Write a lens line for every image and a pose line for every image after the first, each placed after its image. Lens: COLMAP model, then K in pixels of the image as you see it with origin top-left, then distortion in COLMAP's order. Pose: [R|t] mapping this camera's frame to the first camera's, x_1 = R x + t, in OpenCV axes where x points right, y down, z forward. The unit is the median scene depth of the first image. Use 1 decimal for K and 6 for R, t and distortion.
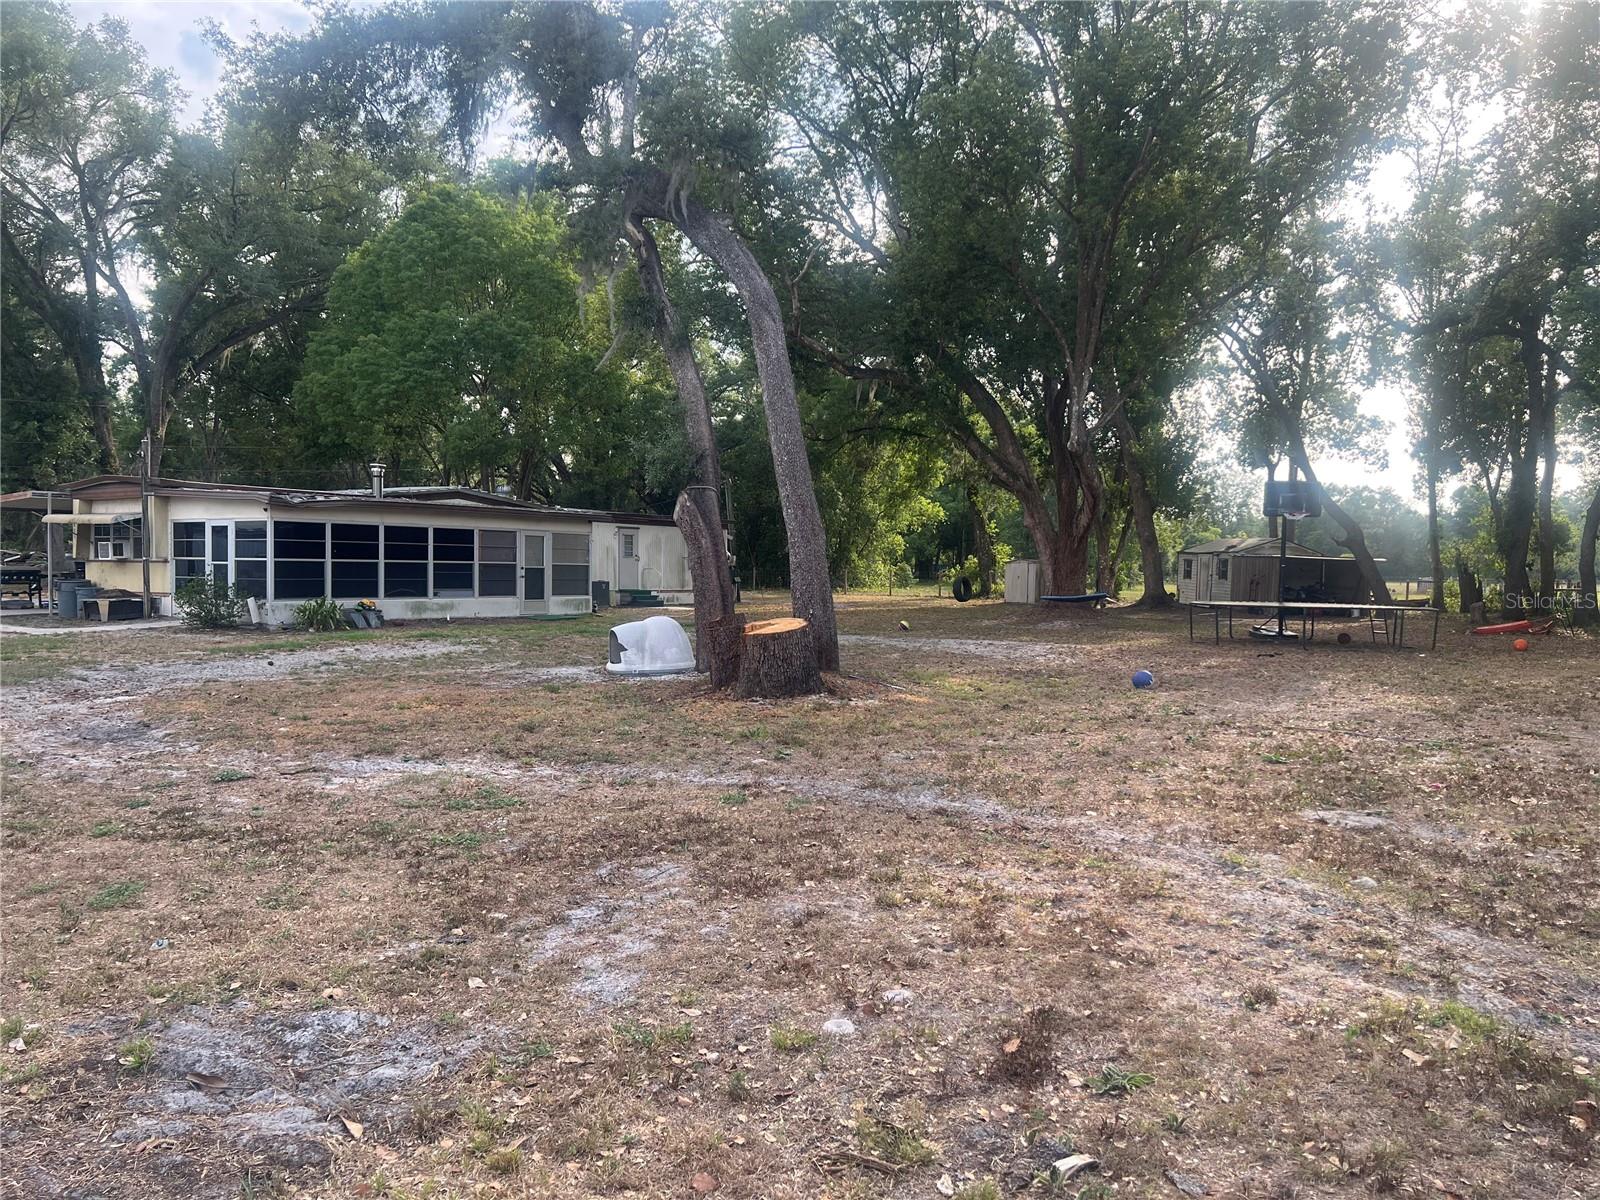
lens RADIAL K [[1185.1, 0, 818.7], [0, 1185.1, 632.9], [0, 0, 1]] dist [0.047866, -0.059874]
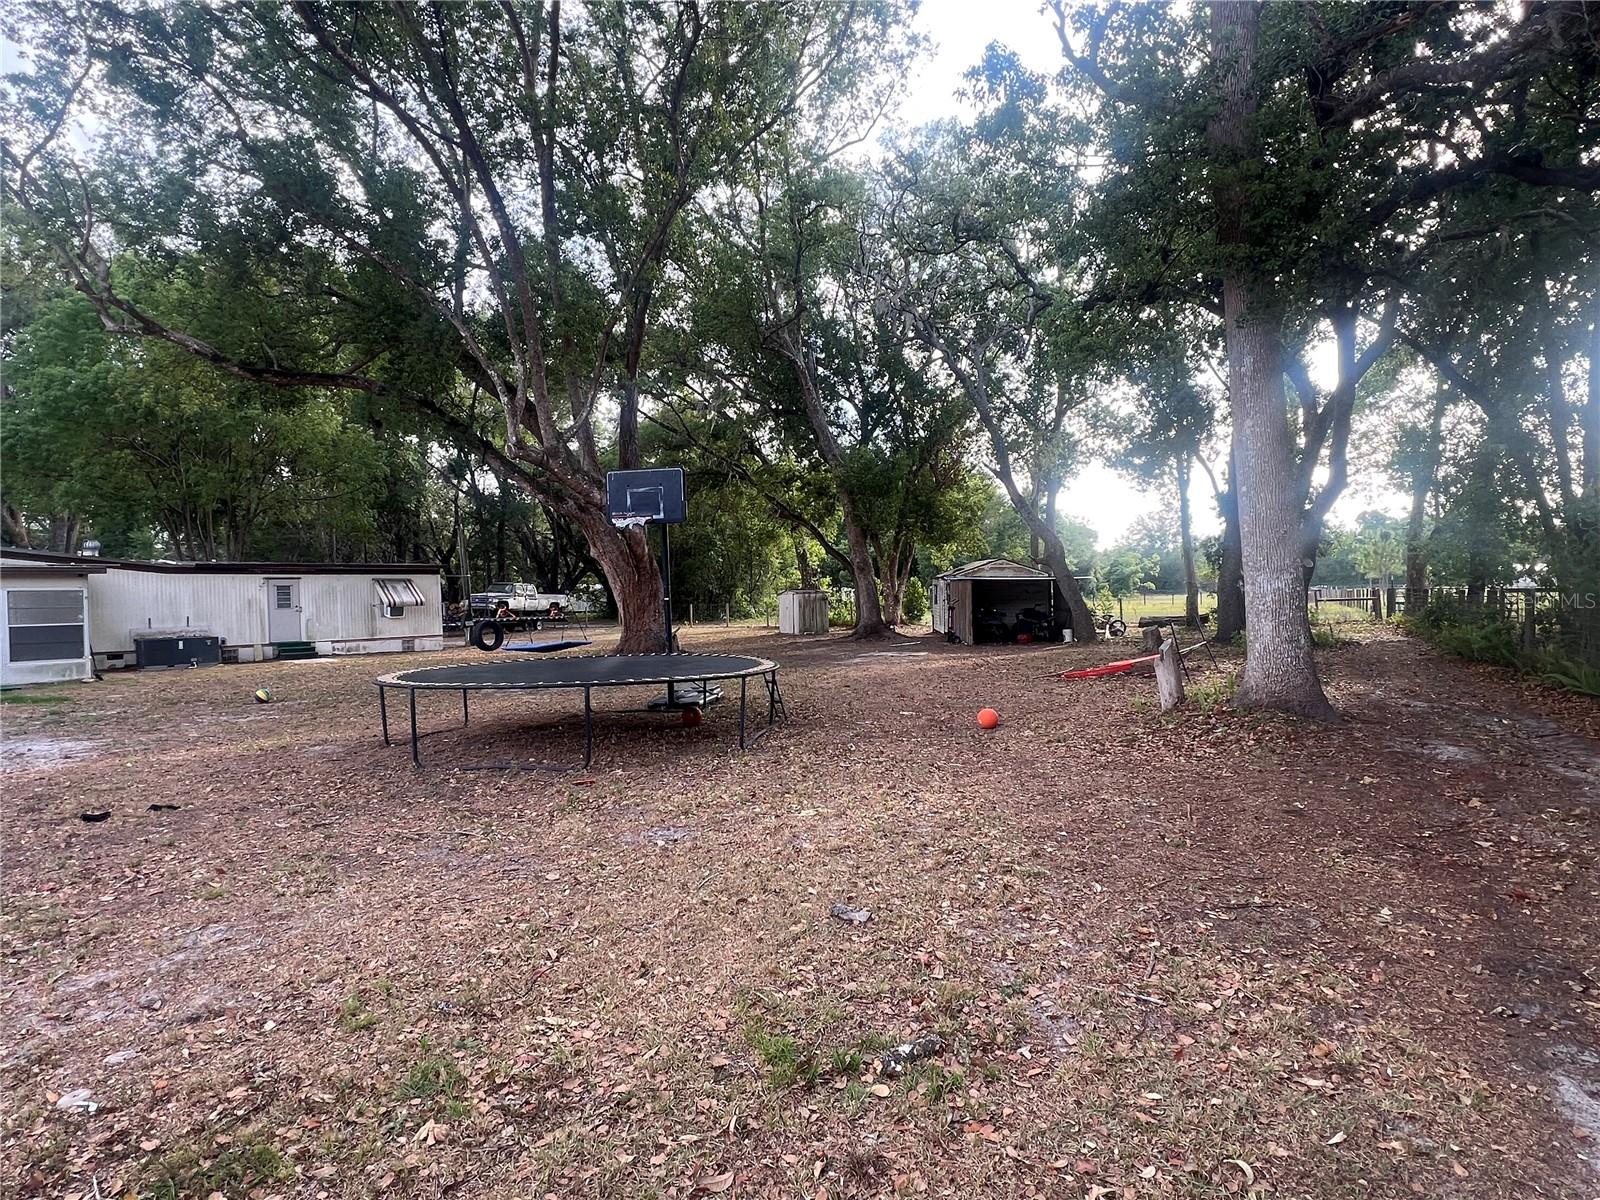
lens RADIAL K [[858.1, 0, 790.4], [0, 858.1, 605.4], [0, 0, 1]] dist [0.002797, -0.000452]
pose [[0.992346, -0.039836, -0.116886, 0.468824], [0.034411, 0.998251, -0.048069, -0.025752], [0.118597, 0.043679, 0.991981, 0.485975]]
